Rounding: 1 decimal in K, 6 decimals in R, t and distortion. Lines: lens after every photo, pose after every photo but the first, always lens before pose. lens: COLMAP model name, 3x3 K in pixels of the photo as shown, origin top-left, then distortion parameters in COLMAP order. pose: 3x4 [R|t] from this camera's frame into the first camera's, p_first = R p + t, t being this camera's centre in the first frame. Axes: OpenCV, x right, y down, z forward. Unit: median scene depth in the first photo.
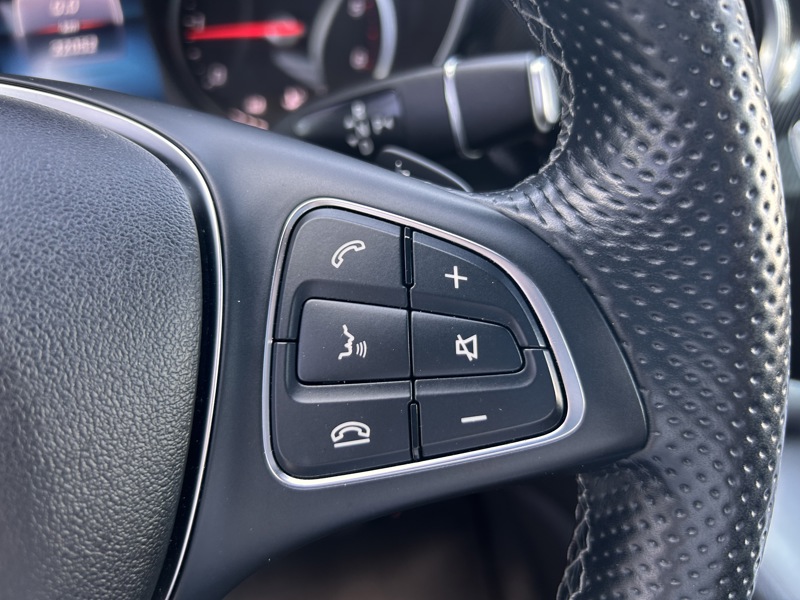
lens RADIAL K [[611.6, 0, 400.0], [0, 611.6, 300.0], [0, 0, 1]] dist [-0.012780, -0.020994]
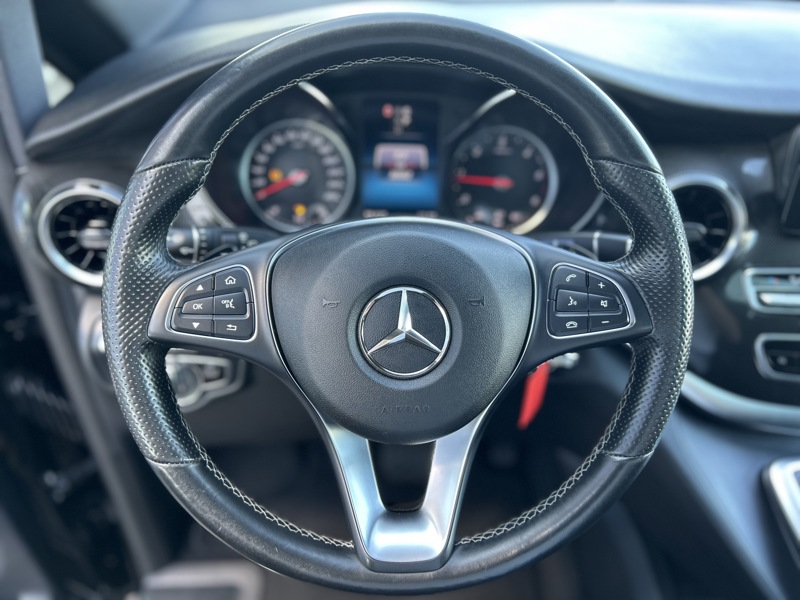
lens RADIAL K [[611.6, 0, 400.0], [0, 611.6, 300.0], [0, 0, 1]] dist [-0.012780, -0.020994]
pose [[0.993602, 0.049705, -0.101412, -0.751988], [-0.055105, 0.997169, -0.051161, 0.313164], [0.098582, 0.056422, 0.993528, -2.851293]]
